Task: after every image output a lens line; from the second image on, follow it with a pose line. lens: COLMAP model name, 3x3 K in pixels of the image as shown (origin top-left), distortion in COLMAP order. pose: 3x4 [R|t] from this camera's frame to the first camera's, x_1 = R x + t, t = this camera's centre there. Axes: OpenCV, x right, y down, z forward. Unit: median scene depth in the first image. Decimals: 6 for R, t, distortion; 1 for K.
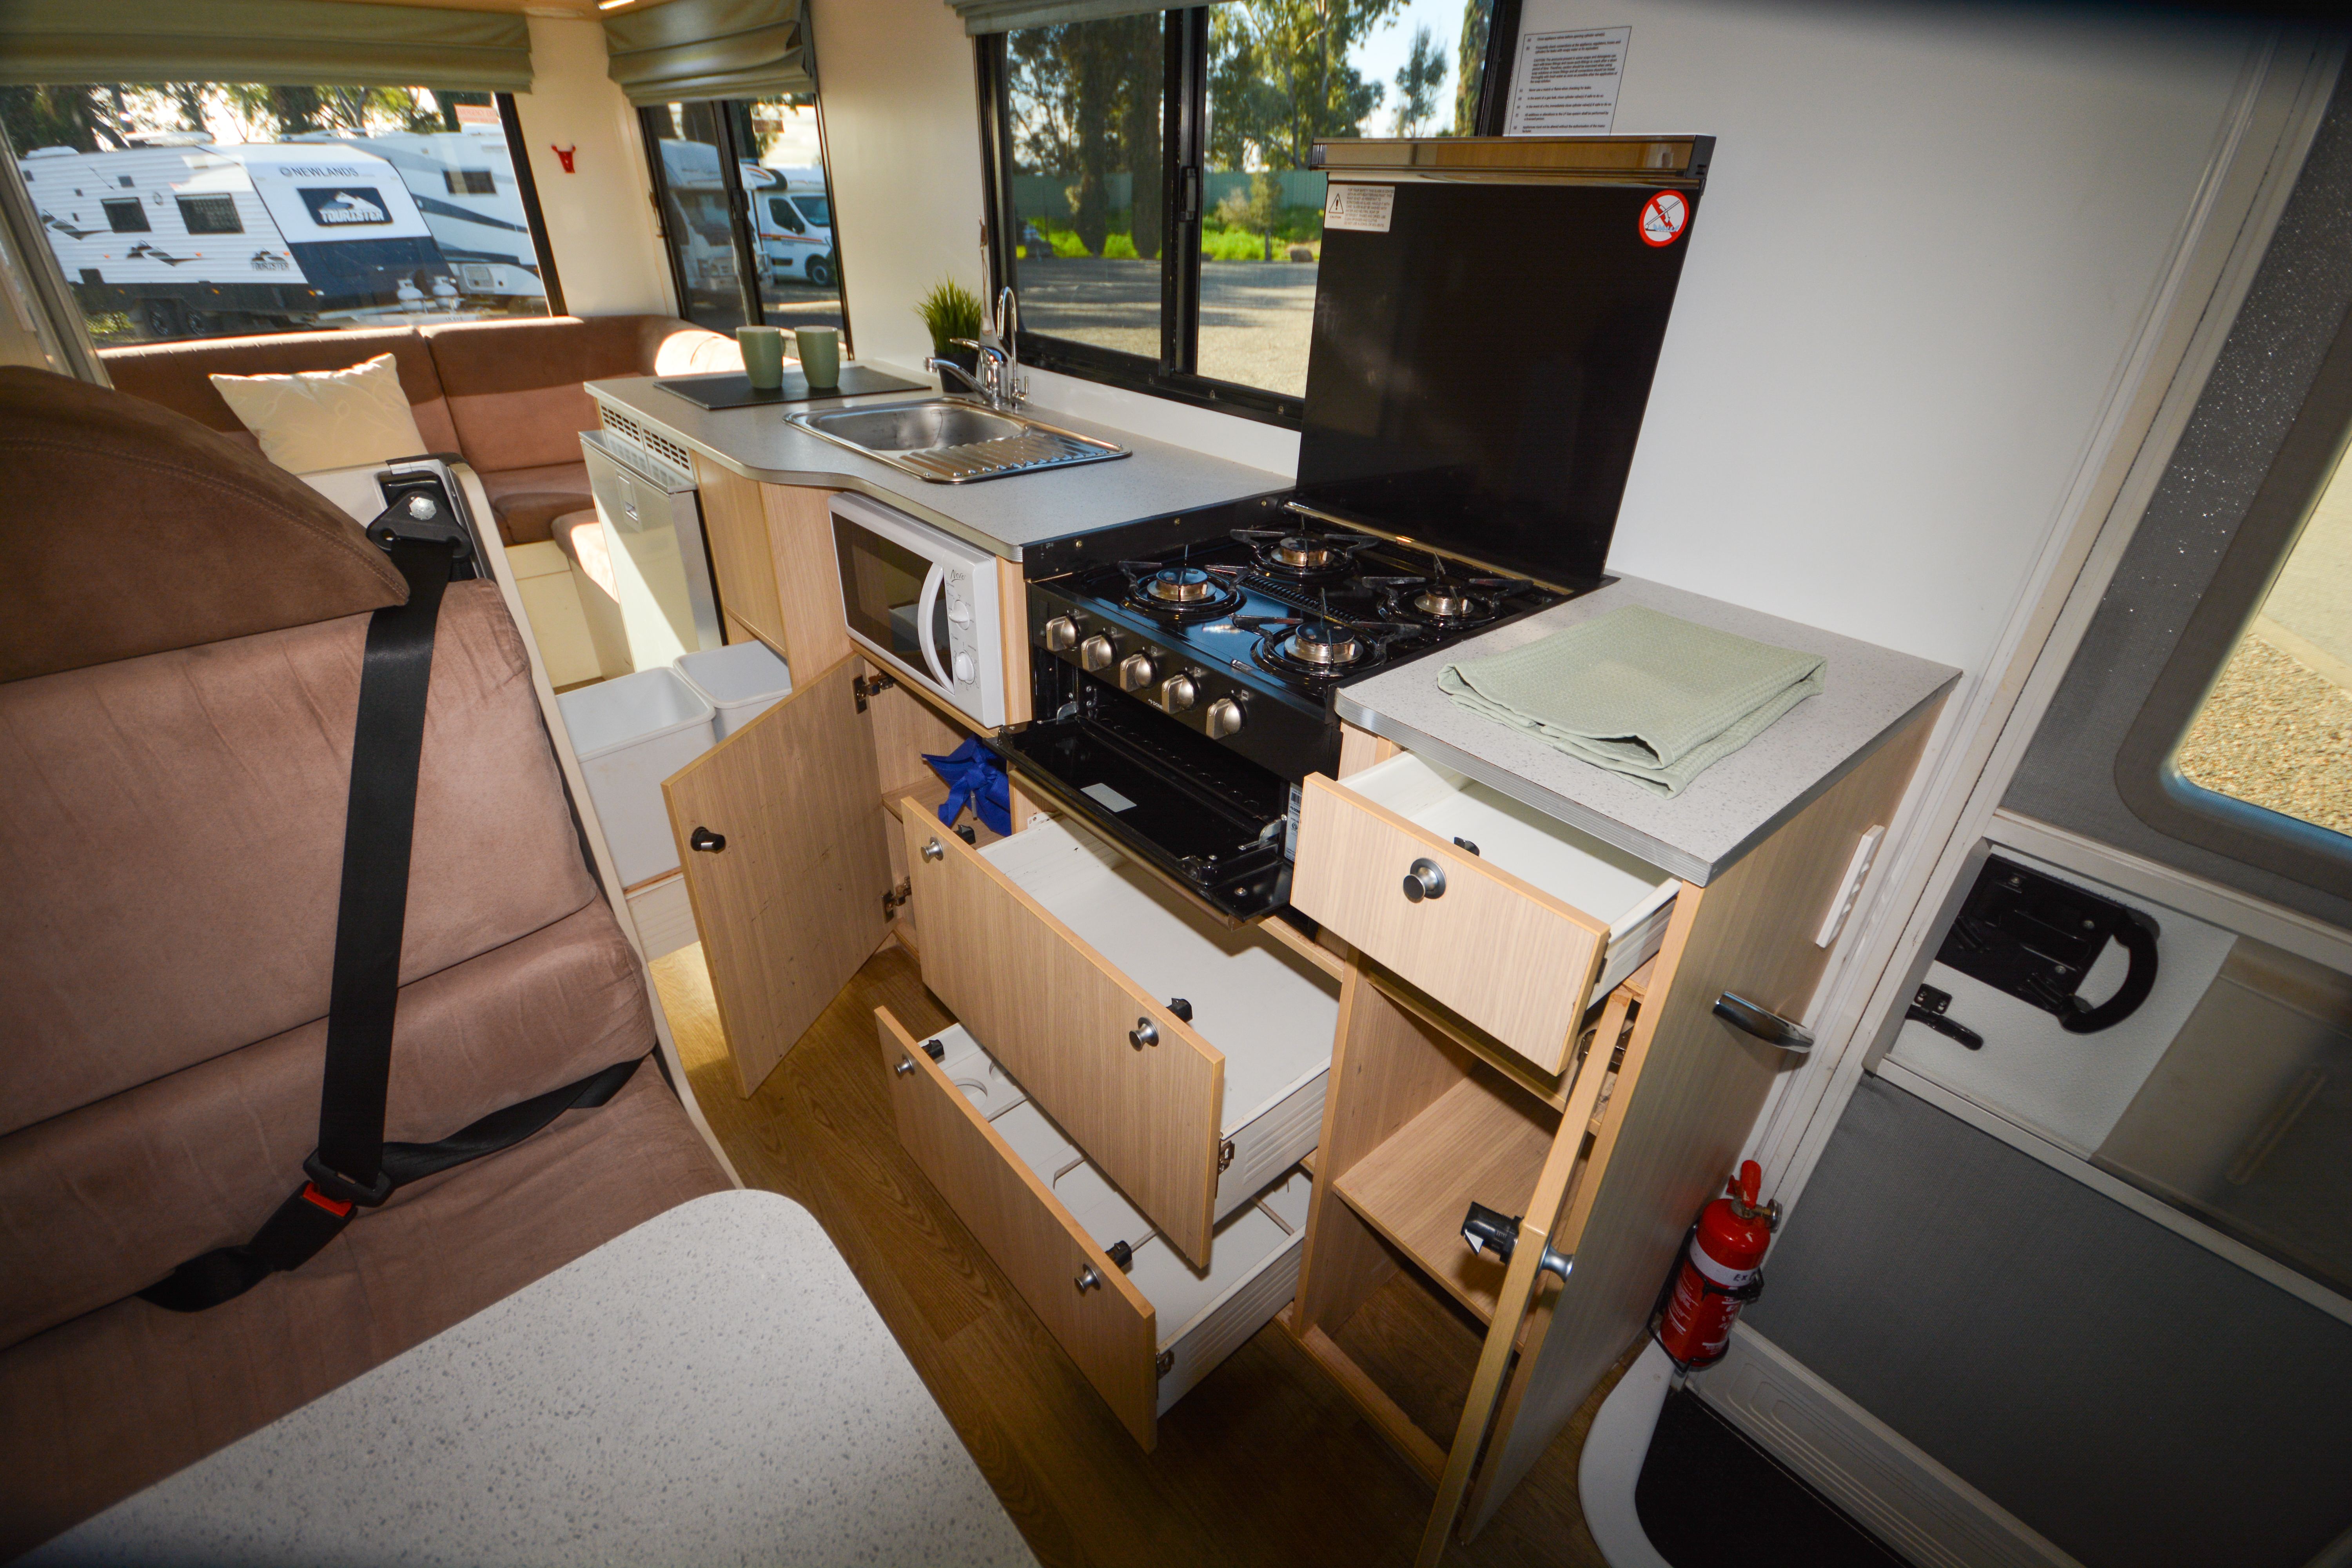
lens RADIAL K [[1036.9, 0, 1164.9], [0, 1036.9, 794.1], [0, 0, 1]] dist [0.018926, -0.019345]
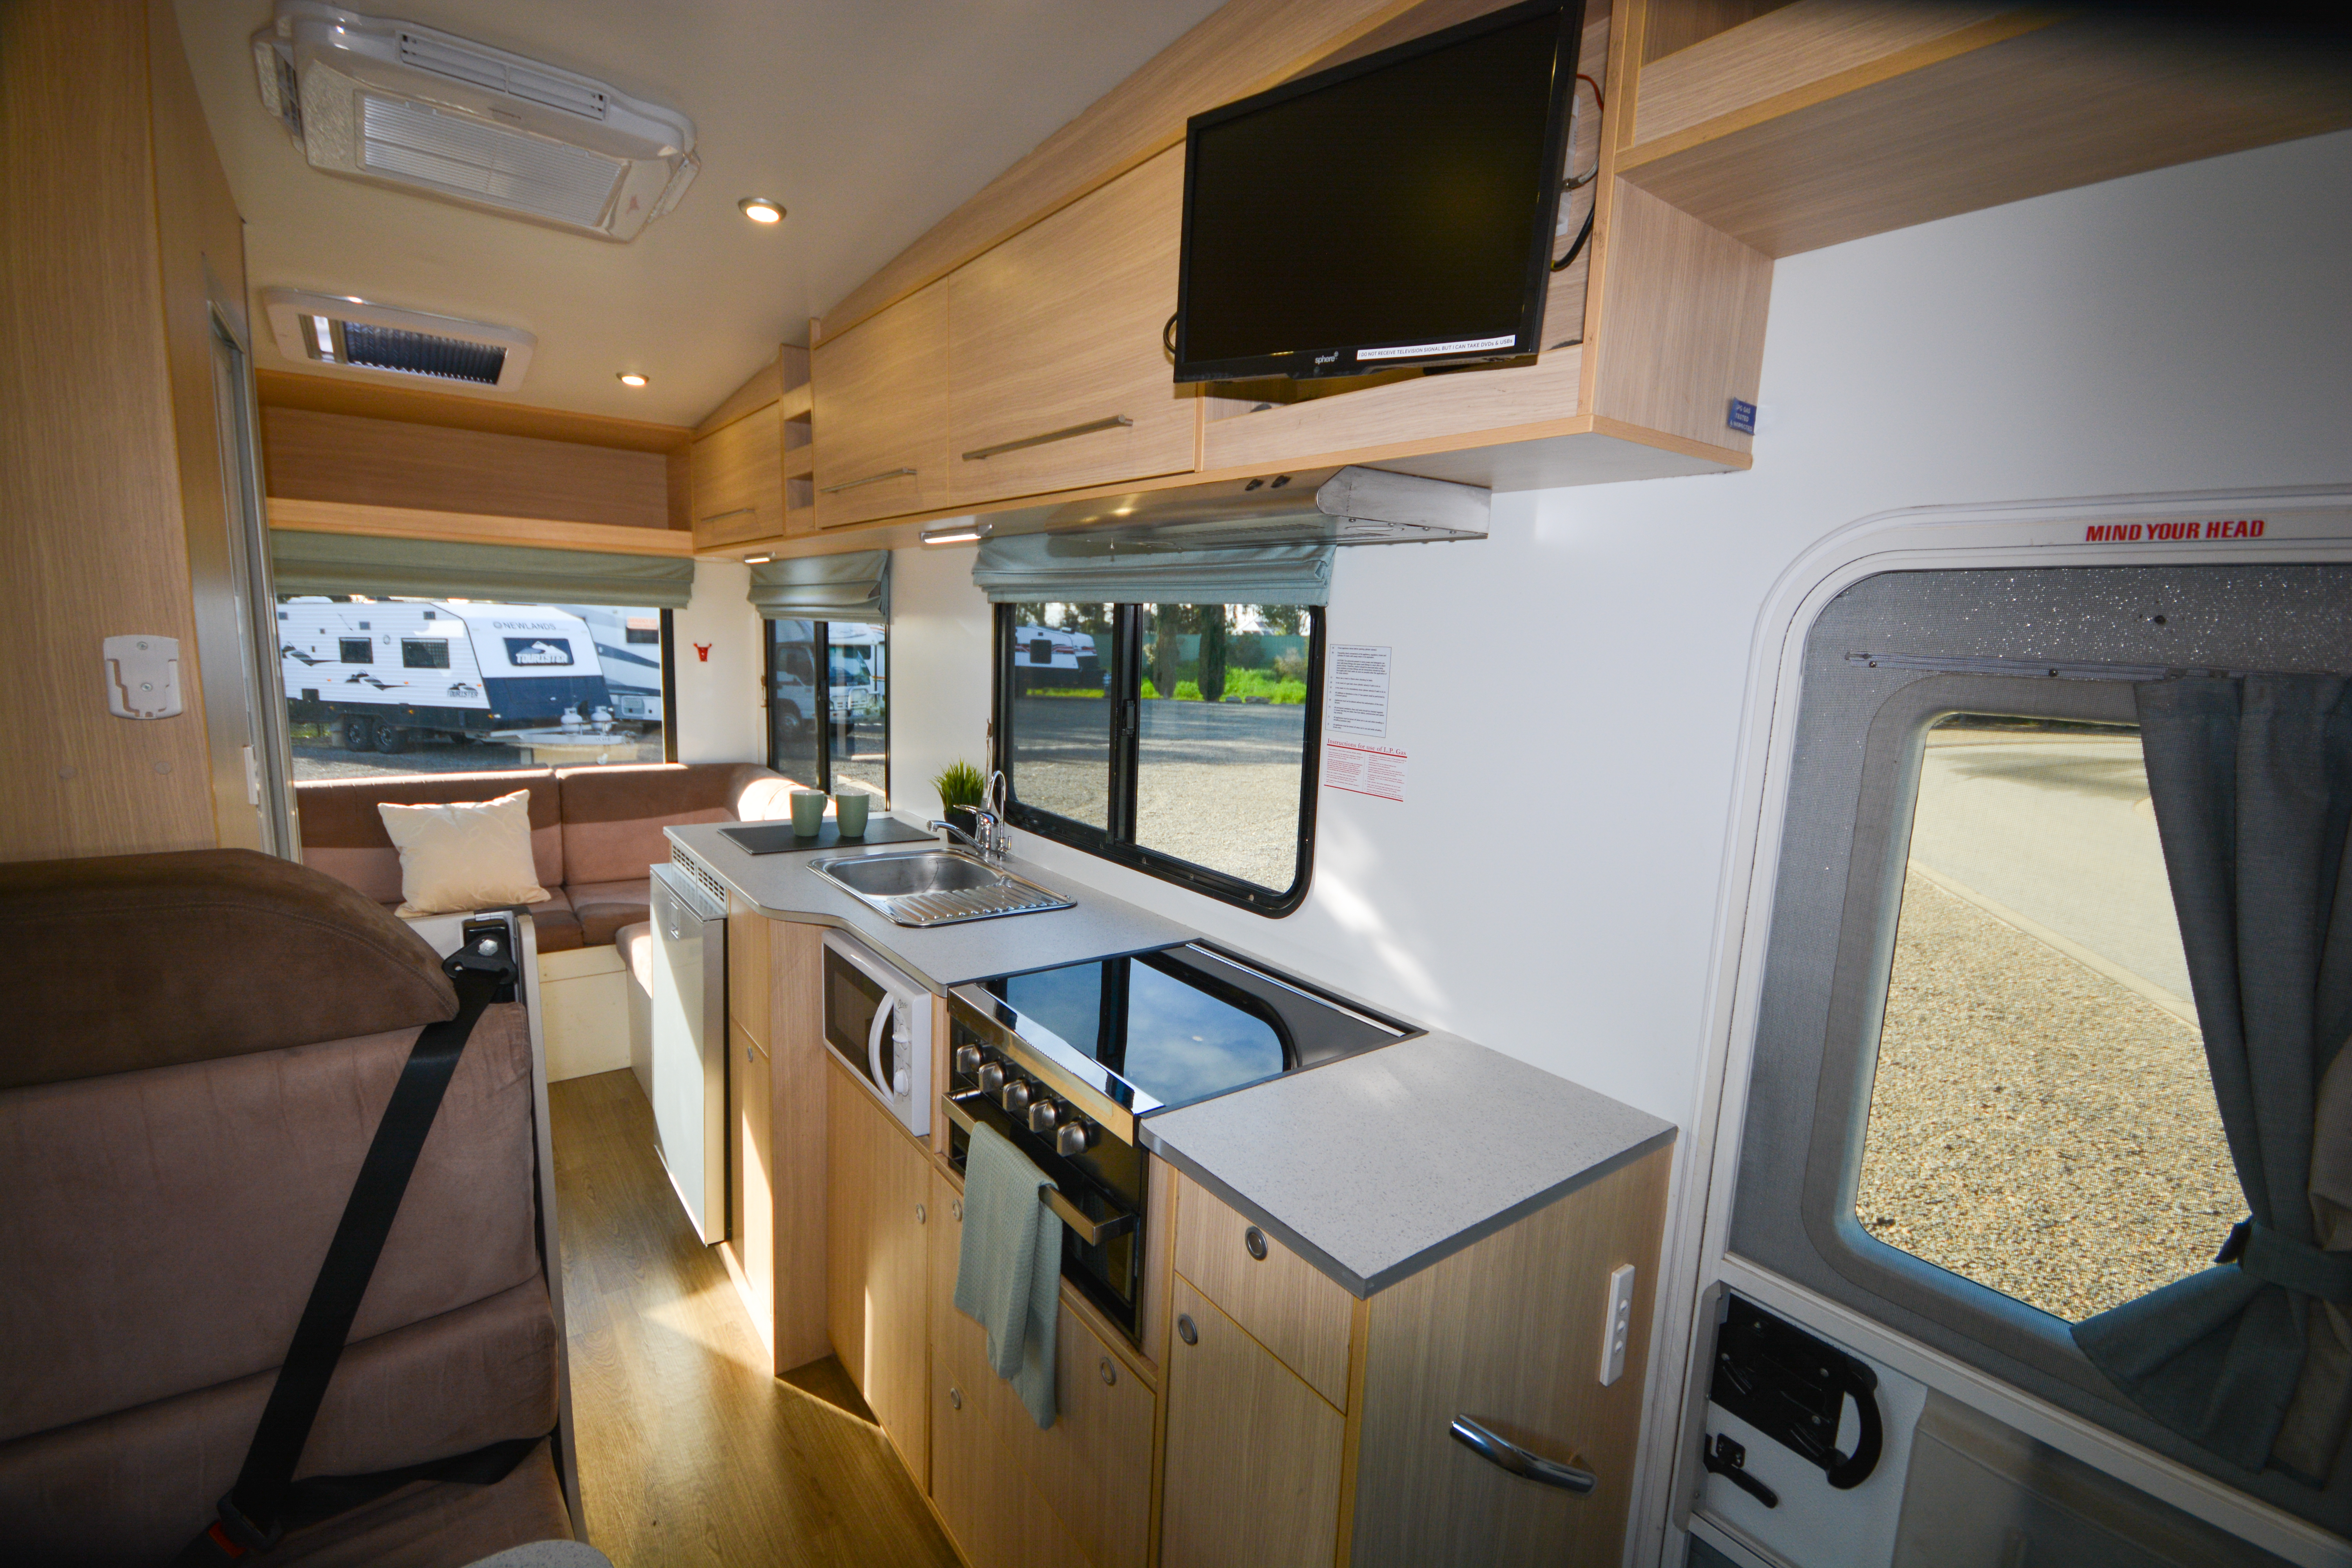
lens RADIAL K [[1036.3, 0, 1170.2], [0, 1036.3, 777.7], [0, 0, 1]] dist [-0.002673, 0.000250]
pose [[0.997964, 0.026877, -0.057841, 0.172776], [-0.047212, 0.921038, -0.386601, 0.001195], [0.042883, 0.388545, 0.920431, -0.203613]]
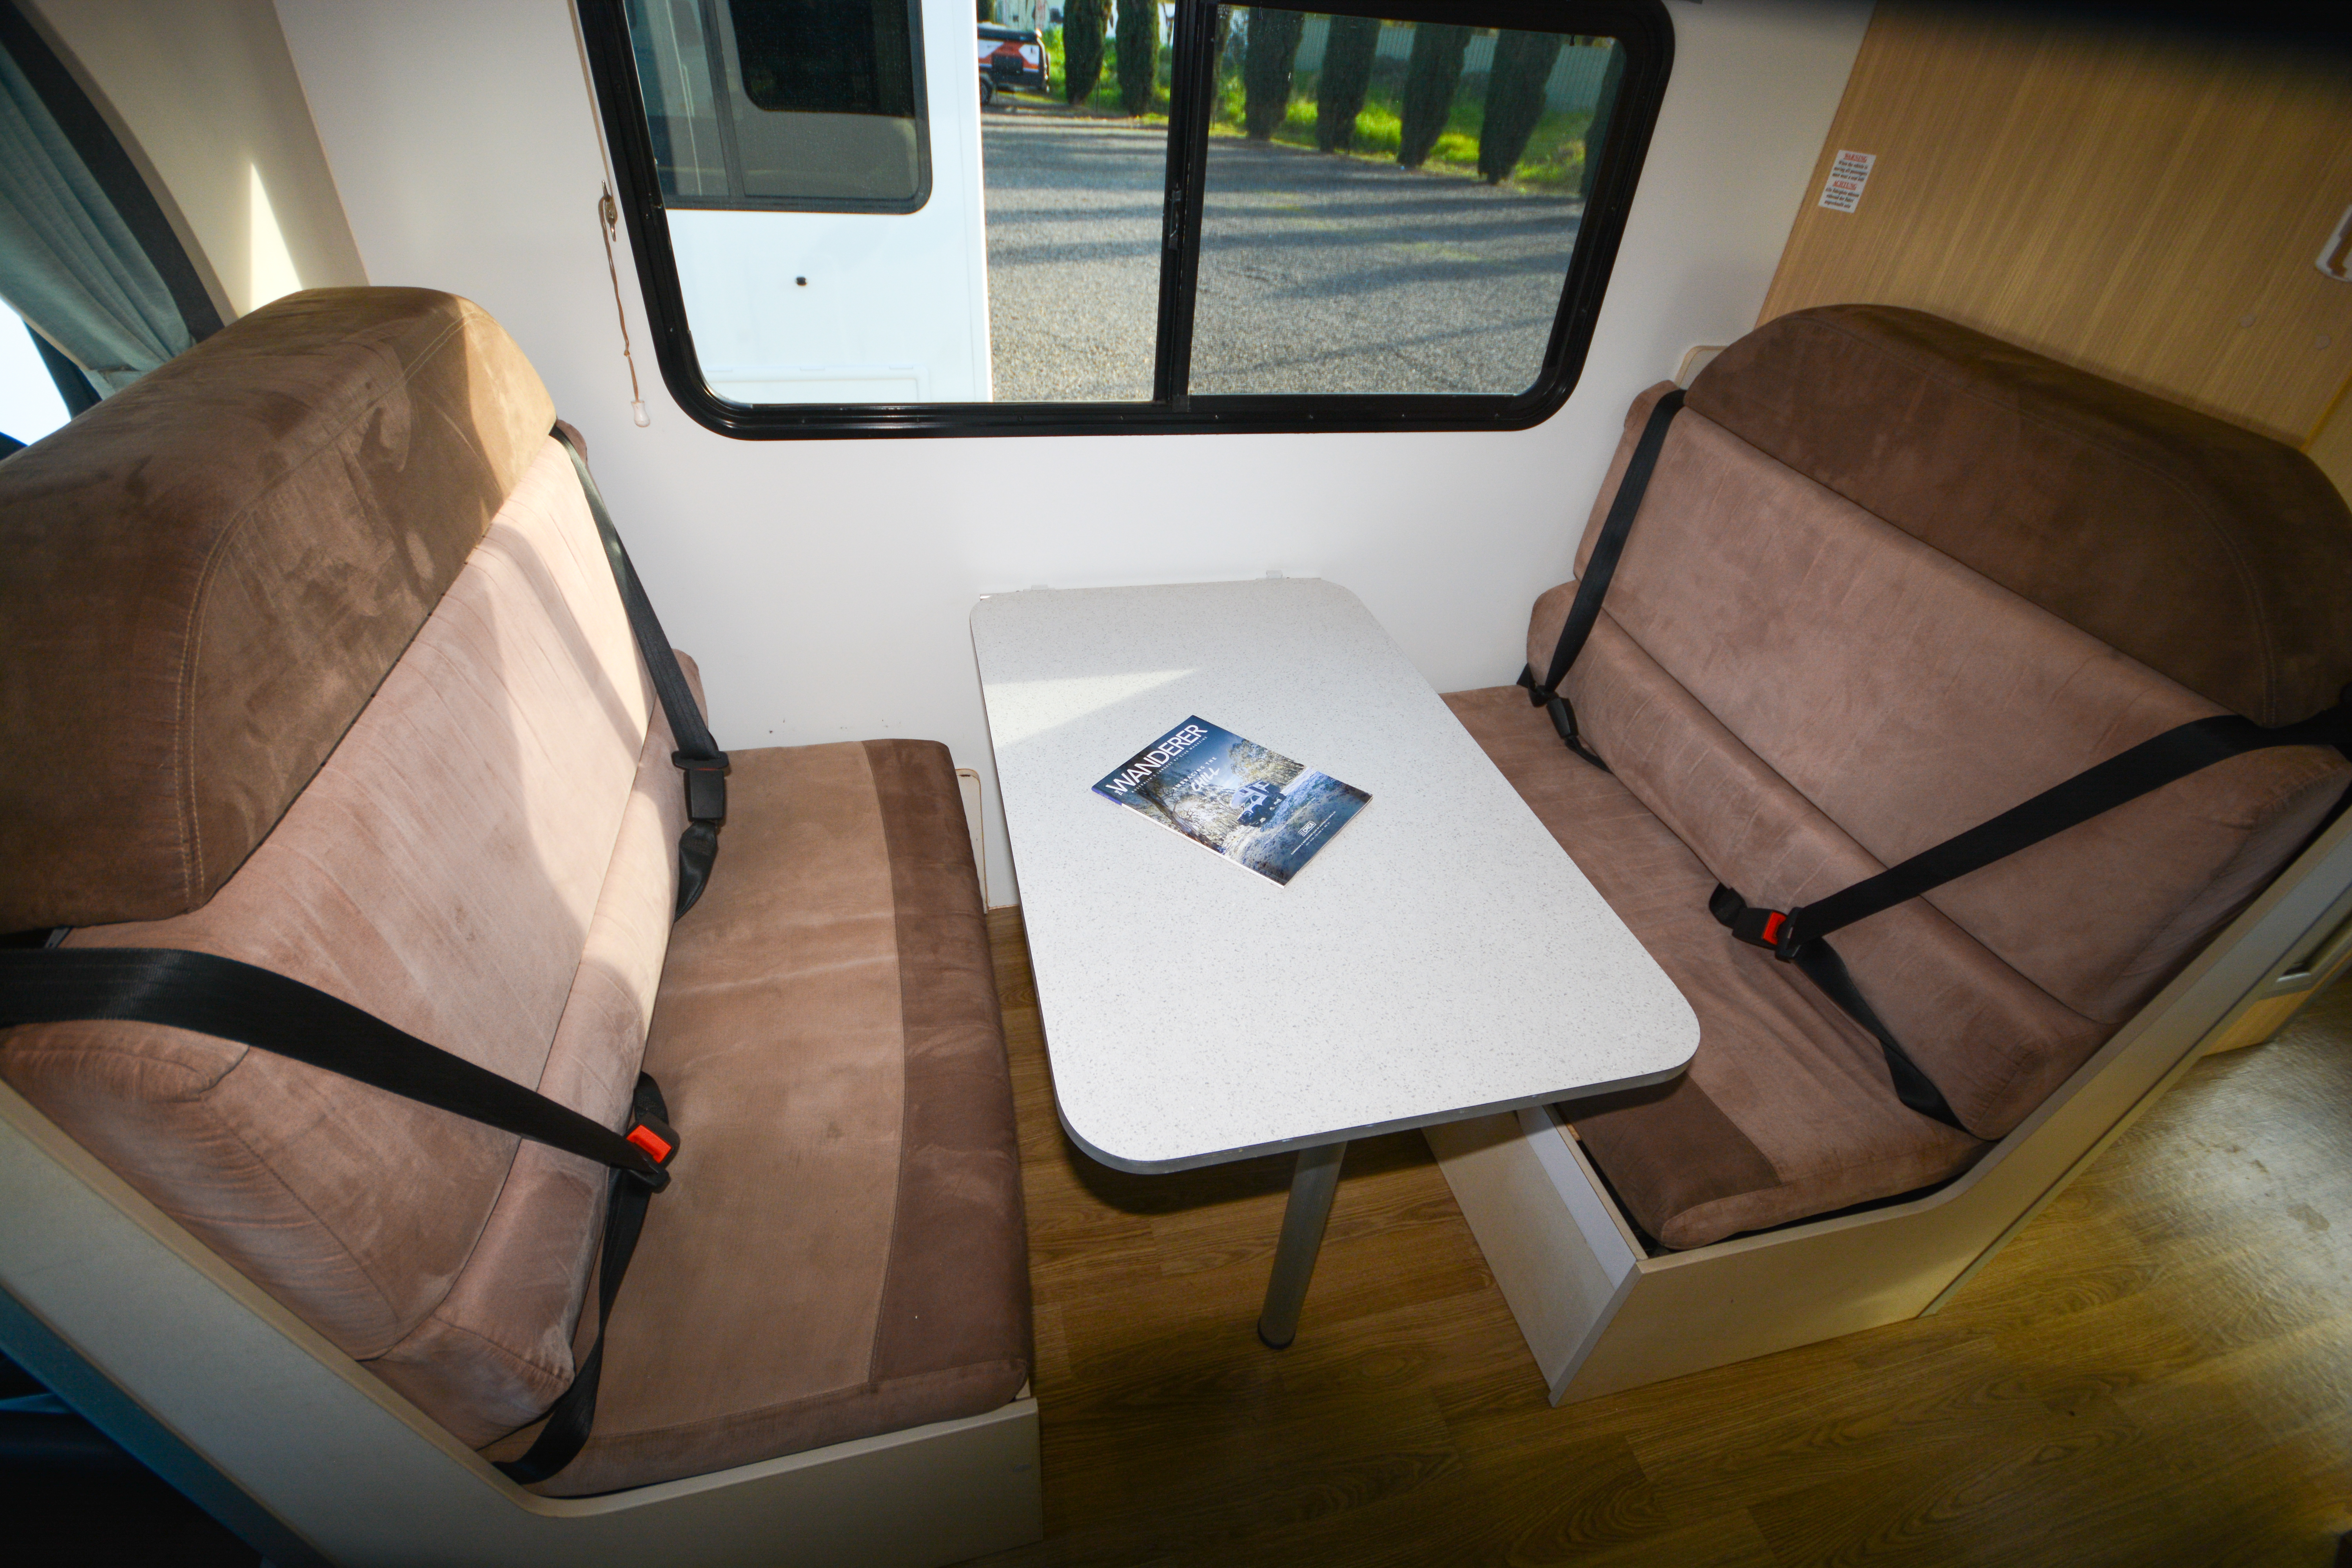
lens RADIAL K [[1018.8, 0, 1176.0], [0, 1018.8, 784.0], [0, 0, 1]] dist [-0.007919, -0.000811]
pose [[-0.455293, 0.495893, -0.739458, 0.387114], [-0.524710, 0.521531, 0.672818, -0.174075], [0.719296, 0.694331, 0.022750, 0.135049]]
